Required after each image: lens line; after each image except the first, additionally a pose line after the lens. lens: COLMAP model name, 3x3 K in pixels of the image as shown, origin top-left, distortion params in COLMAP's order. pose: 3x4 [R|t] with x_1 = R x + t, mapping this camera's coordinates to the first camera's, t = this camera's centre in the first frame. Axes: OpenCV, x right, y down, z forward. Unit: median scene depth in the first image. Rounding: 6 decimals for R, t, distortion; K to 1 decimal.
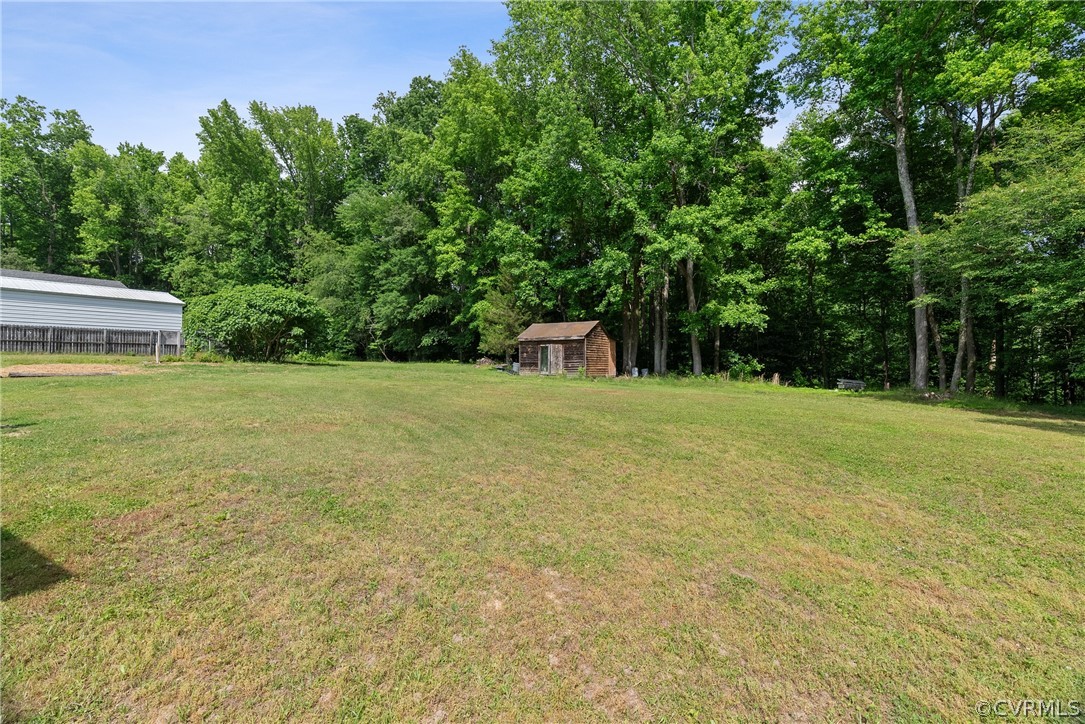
lens RADIAL K [[497.3, 0, 535.4], [0, 497.3, 362.0], [0, 0, 1]] dist [-0.021747, 0.006109]
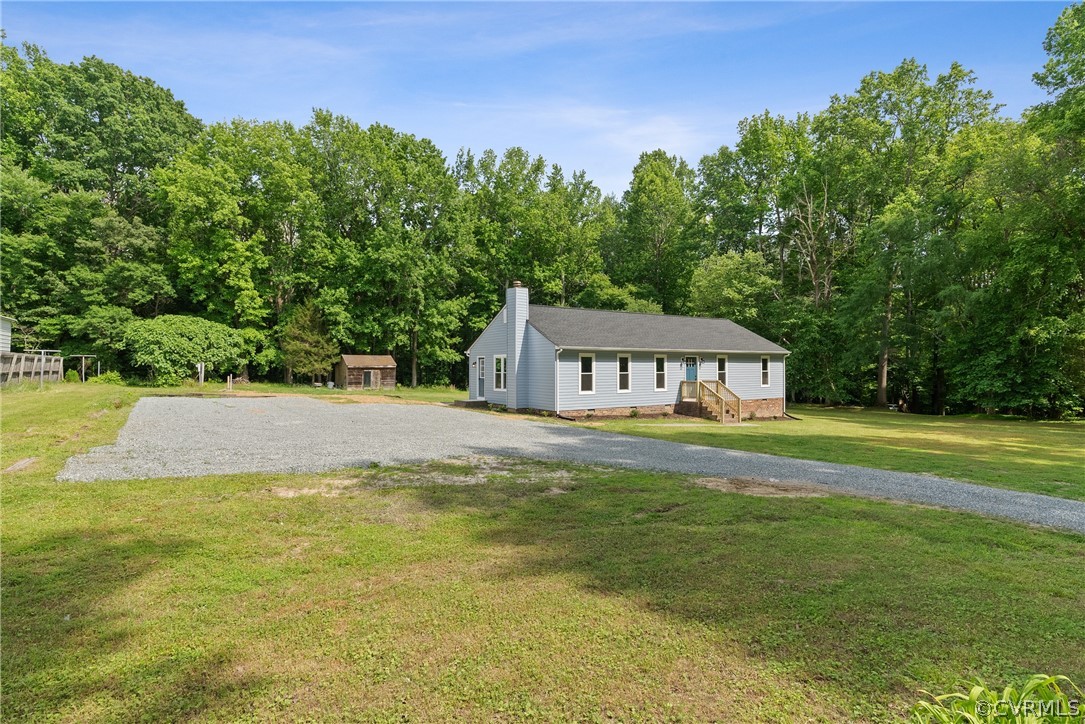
lens RADIAL K [[549.9, 0, 548.9], [0, 549.9, 358.1], [0, 0, 1]] dist [-0.005533, -0.001359]
pose [[0.401586, 0.014984, 0.915699, -1.363384], [-0.001509, 0.999876, -0.015700, -0.047773], [-0.915820, 0.004923, 0.401558, -0.218496]]
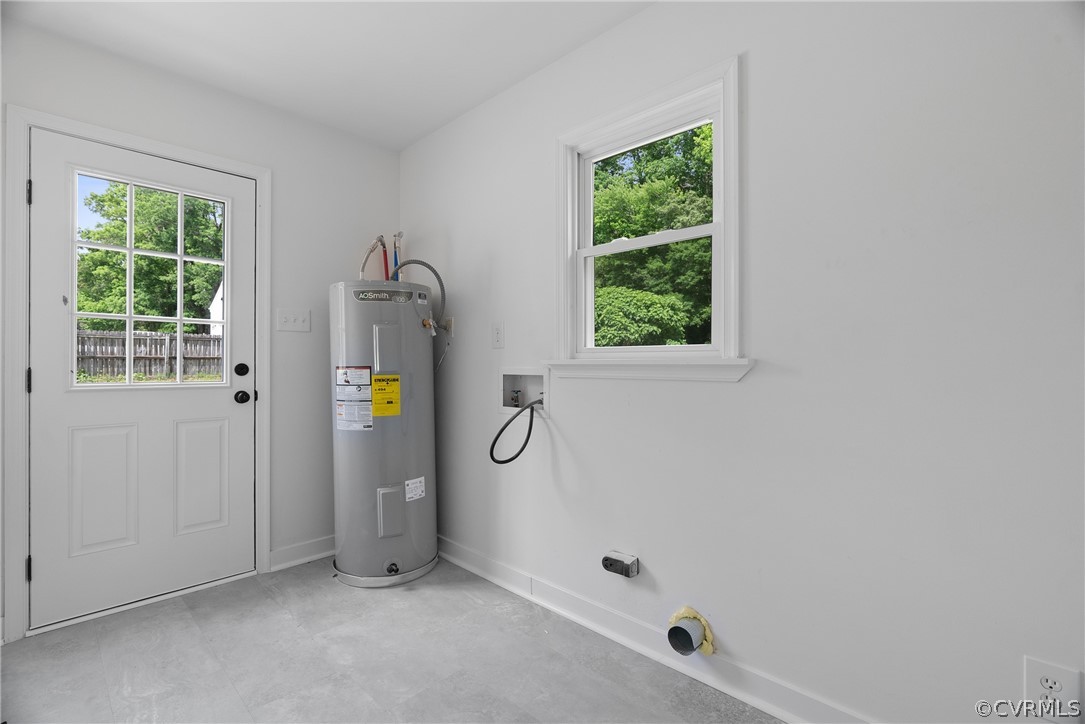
lens RADIAL K [[497.3, 0, 542.9], [0, 497.3, 362.0], [0, 0, 1]] dist [-0.021747, 0.006109]
pose [[0.977997, 0.004748, -0.208564, -0.498175], [-0.005211, 0.999985, -0.001669, -0.031697], [0.208553, 0.002719, 0.978007, 0.177100]]
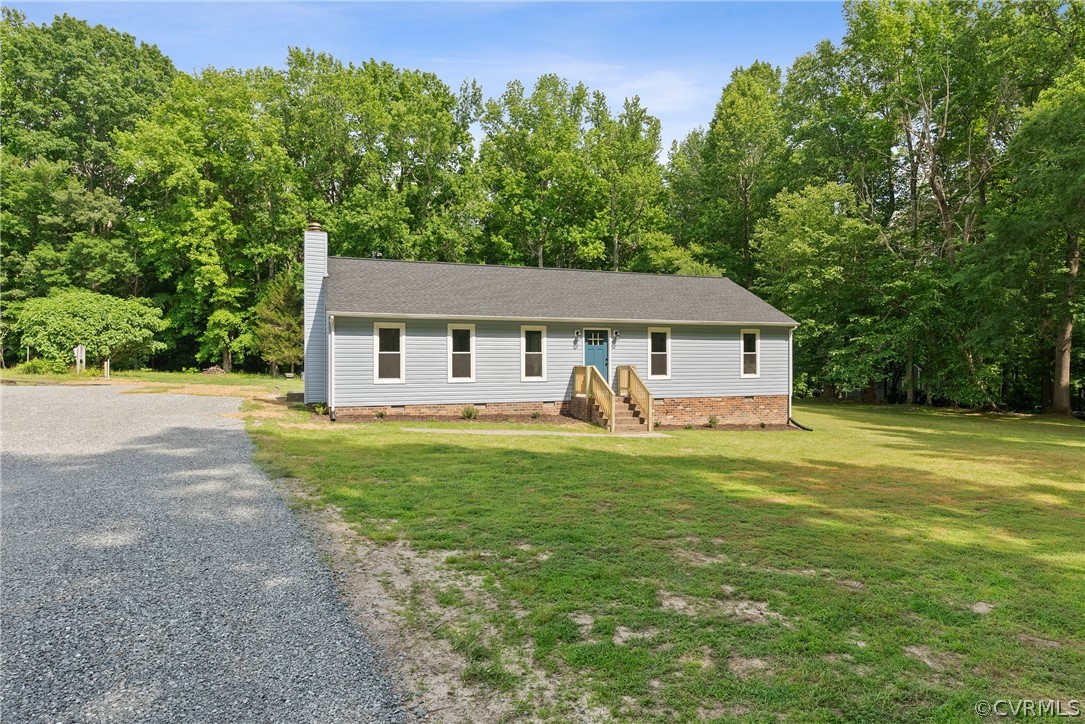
lens RADIAL K [[653.7, 0, 549.8], [0, 653.7, 358.5], [0, 0, 1]] dist [-0.008614, 0.003162]
pose [[0.601790, 0.003046, 0.798648, -1.040409], [-0.001524, 0.999995, -0.002666, -0.031617], [-0.798653, 0.000388, 0.601792, -0.450952]]
